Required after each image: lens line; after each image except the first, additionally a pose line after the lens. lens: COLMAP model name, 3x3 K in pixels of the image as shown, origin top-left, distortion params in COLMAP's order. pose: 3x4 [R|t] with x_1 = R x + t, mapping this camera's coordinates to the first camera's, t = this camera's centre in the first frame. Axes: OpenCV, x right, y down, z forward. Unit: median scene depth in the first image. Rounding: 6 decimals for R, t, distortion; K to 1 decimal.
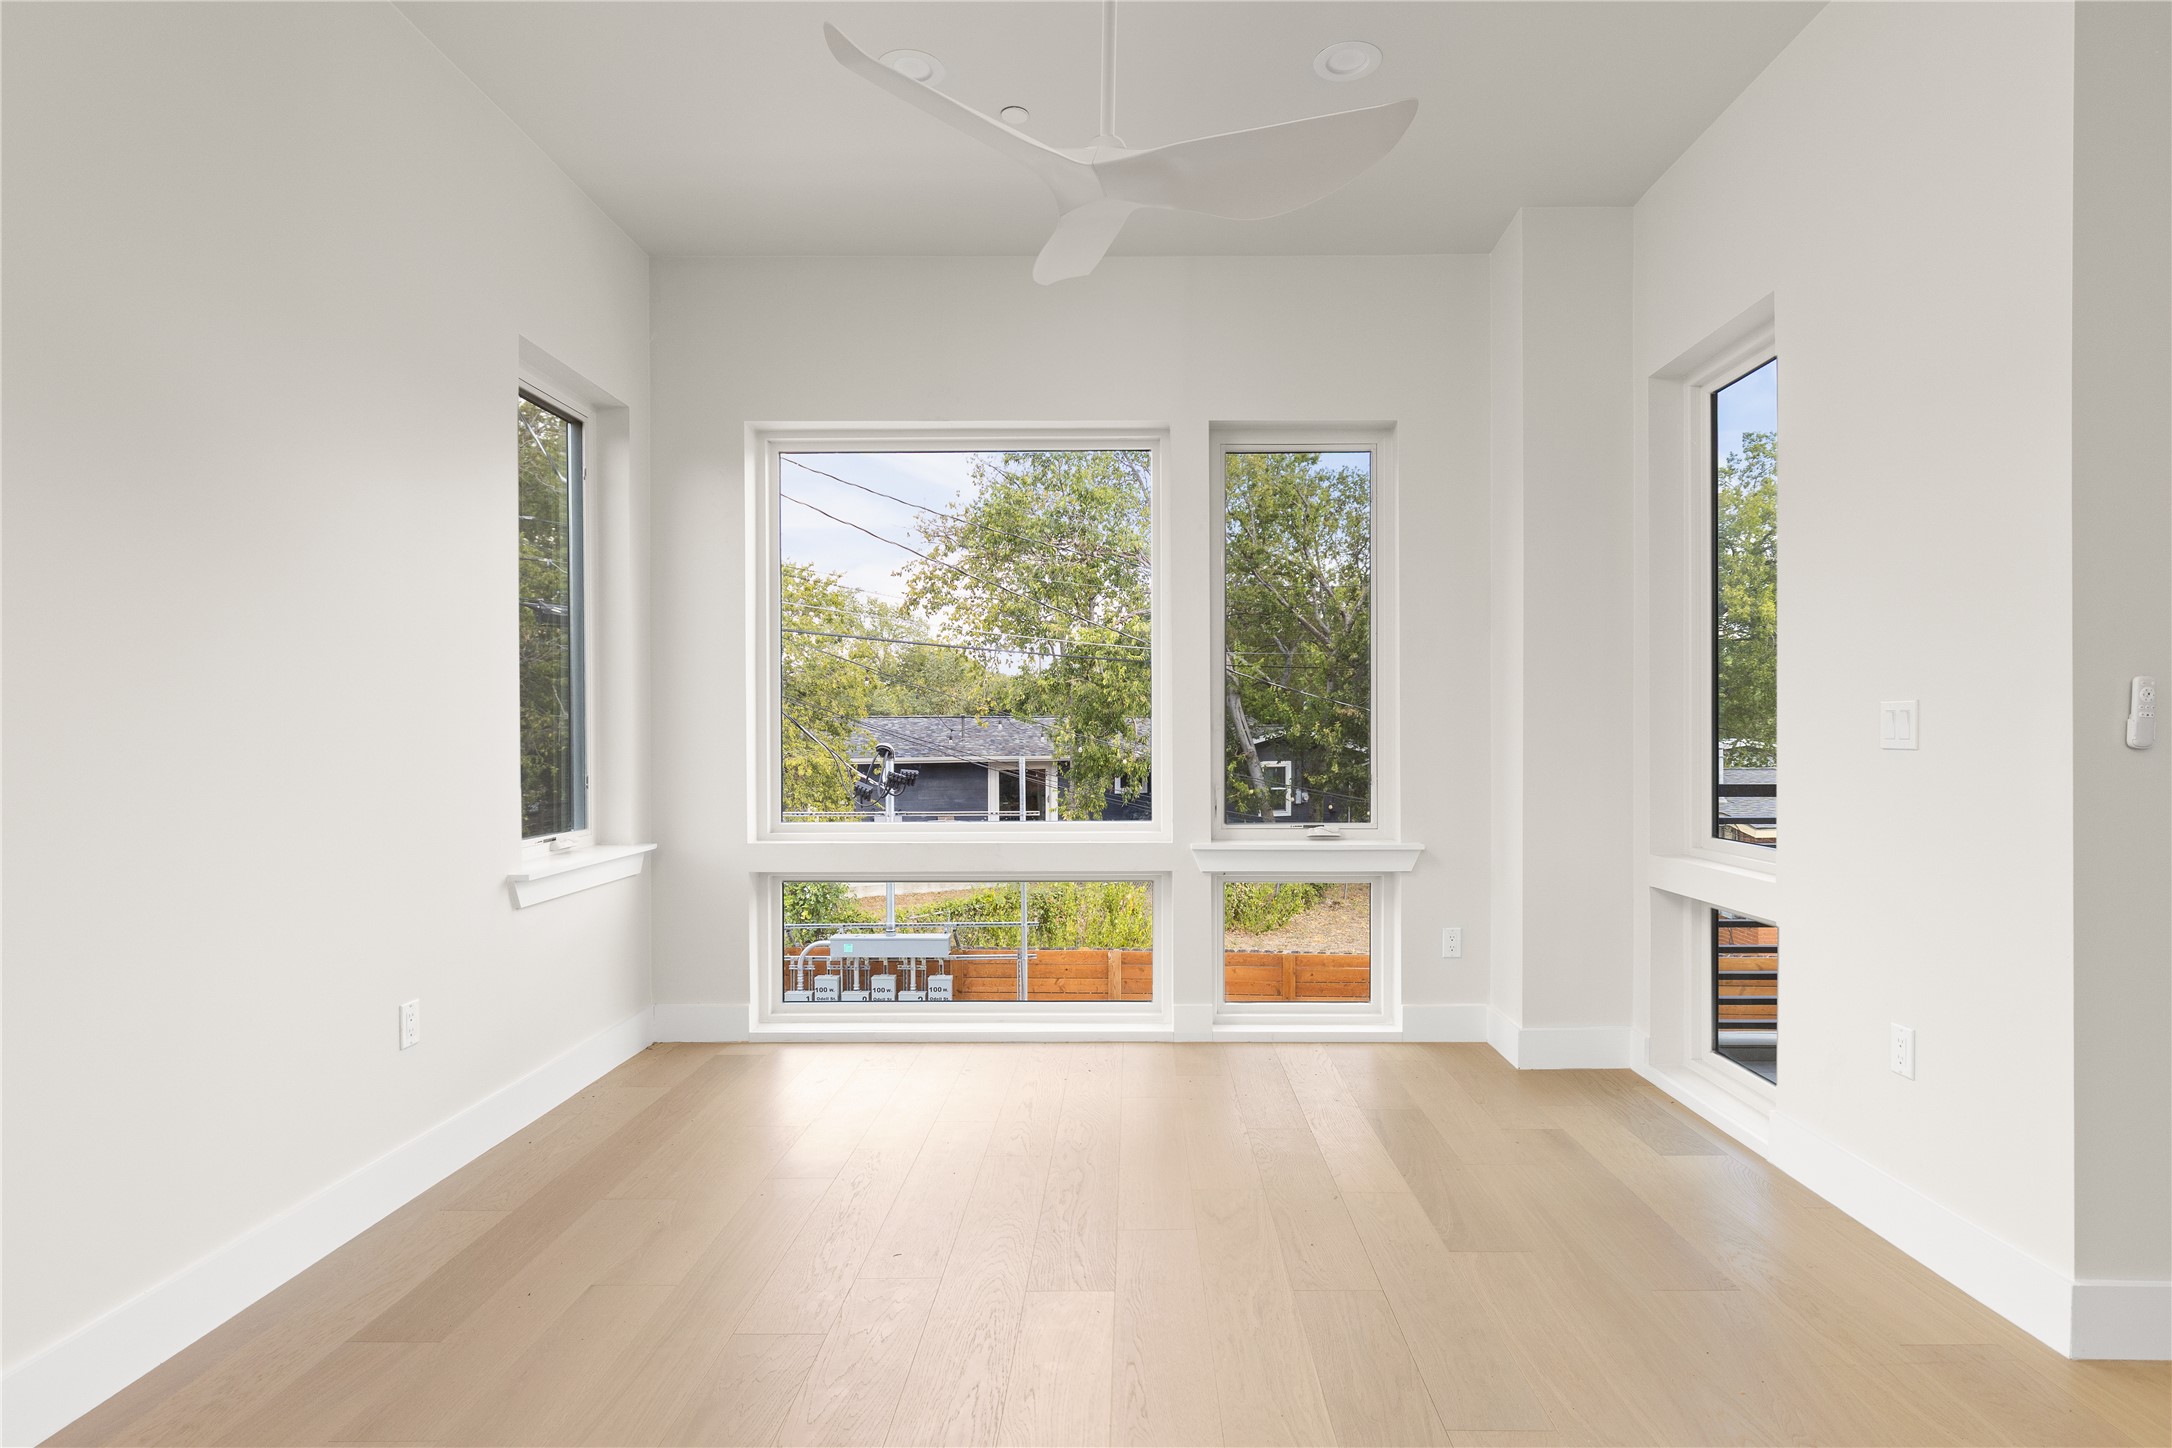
lens RADIAL K [[1074.8, 0, 1105.8], [0, 1074.8, 738.5], [0, 0, 1]] dist [-0.004864, -0.002923]
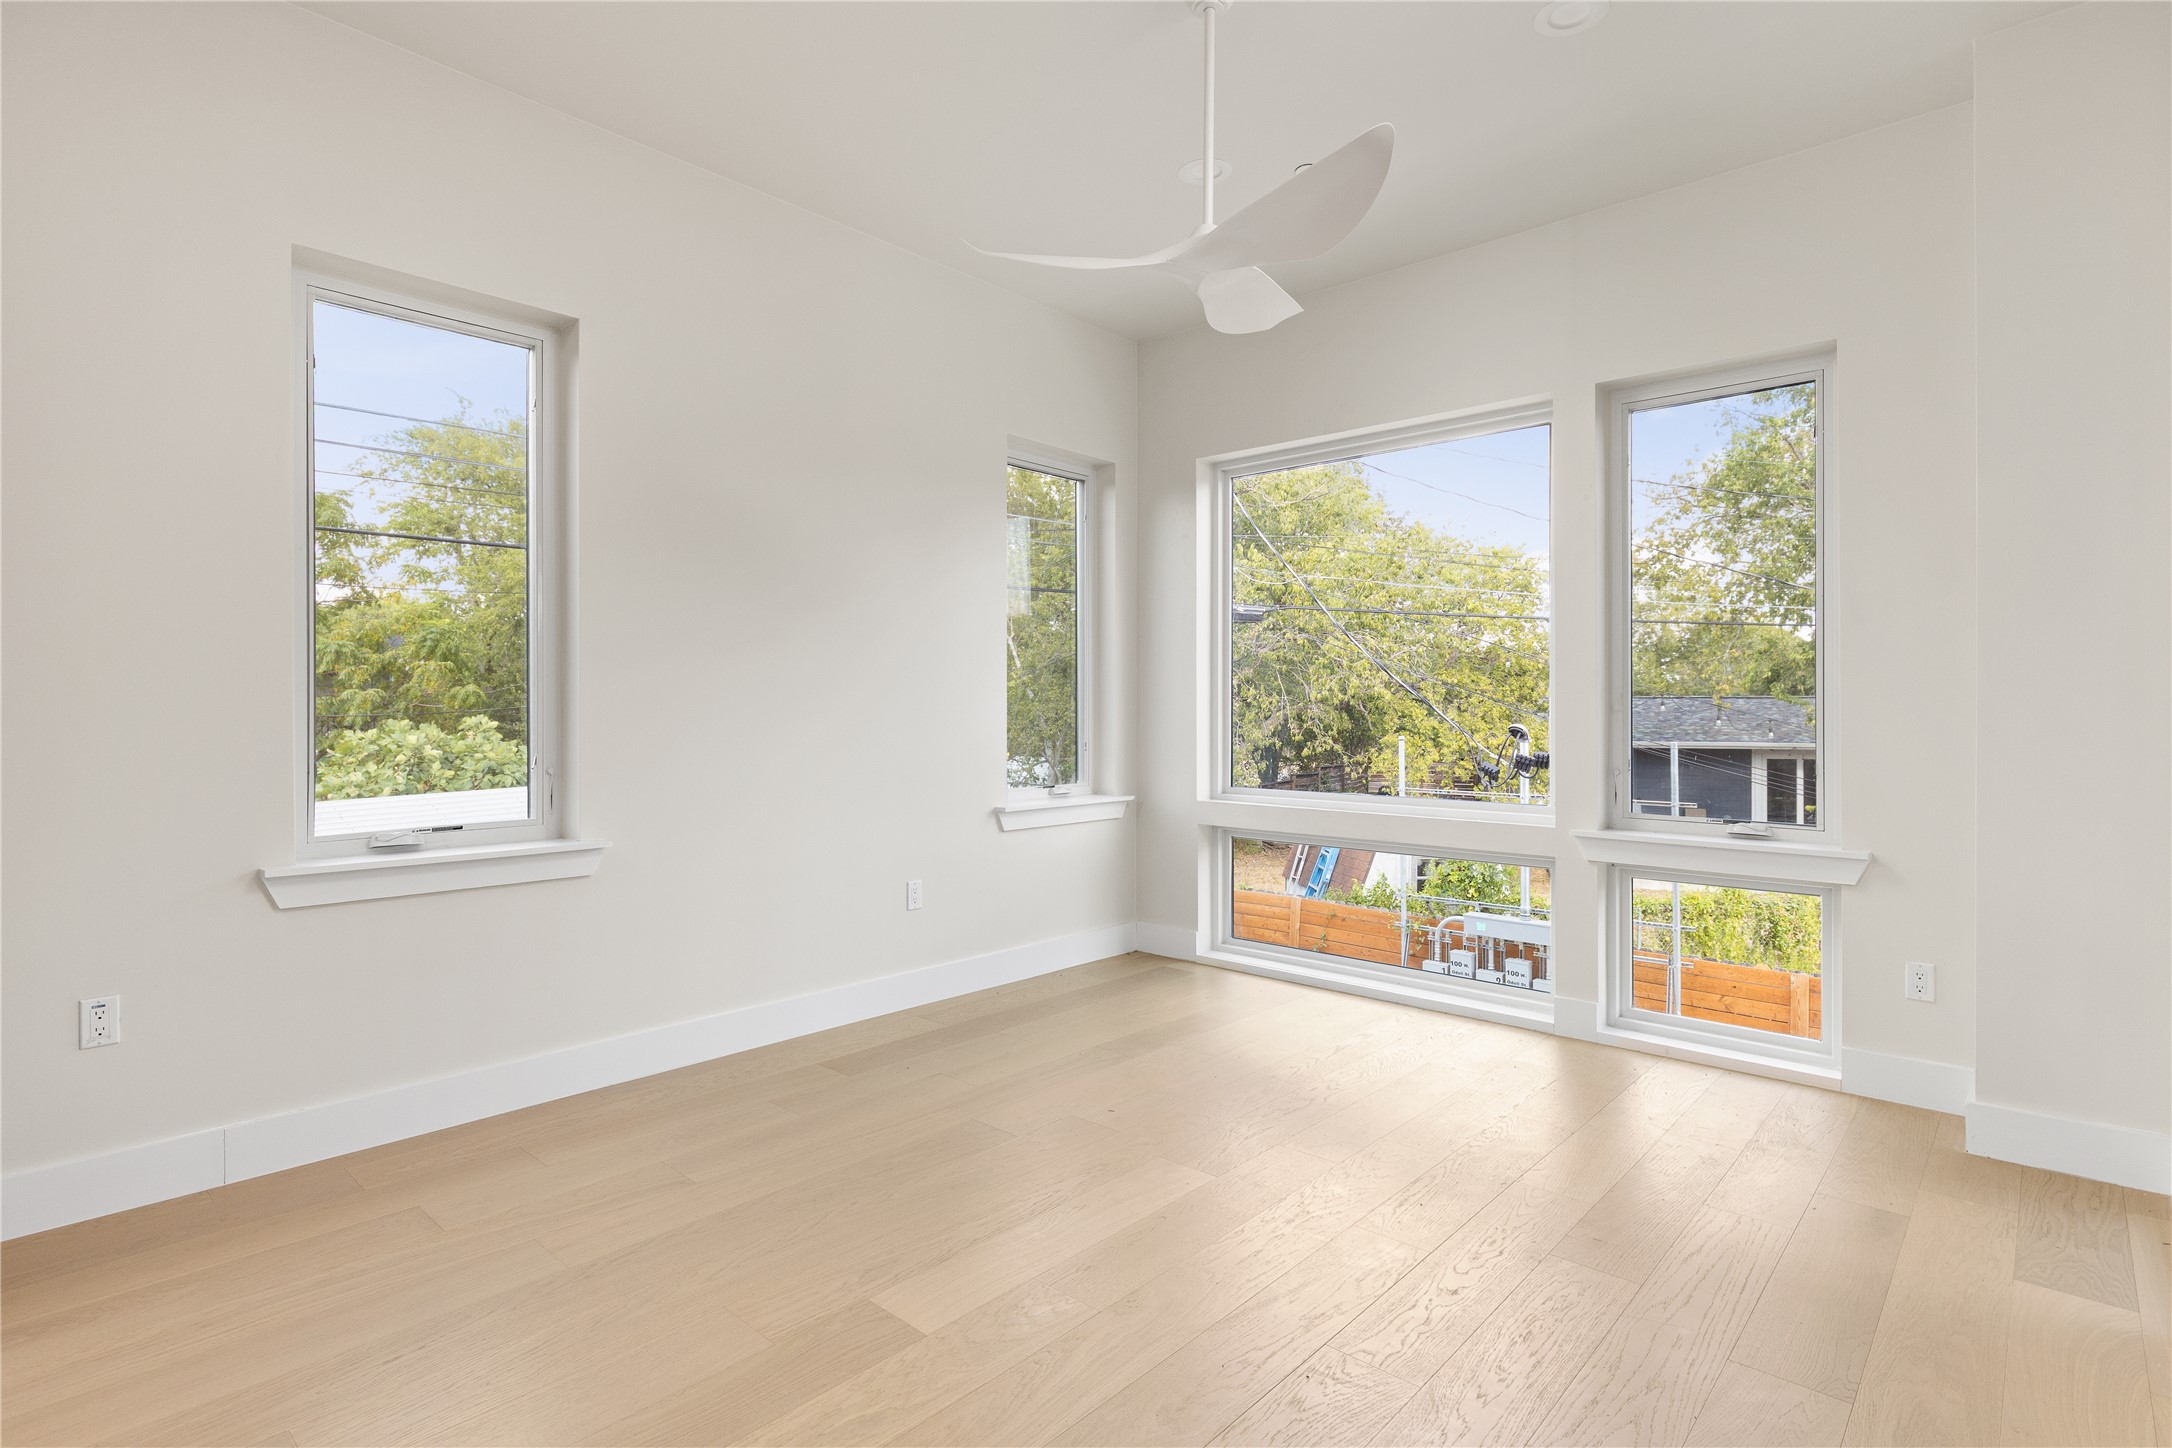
lens RADIAL K [[1074.8, 0, 1091.6], [0, 1074.8, 706.4], [0, 0, 1]] dist [-0.004864, -0.002923]
pose [[0.741359, 0.002883, -0.671103, 0.163858], [-0.011187, 0.999905, -0.008062, 0.000500], [0.671016, 0.013484, 0.741320, 0.002807]]
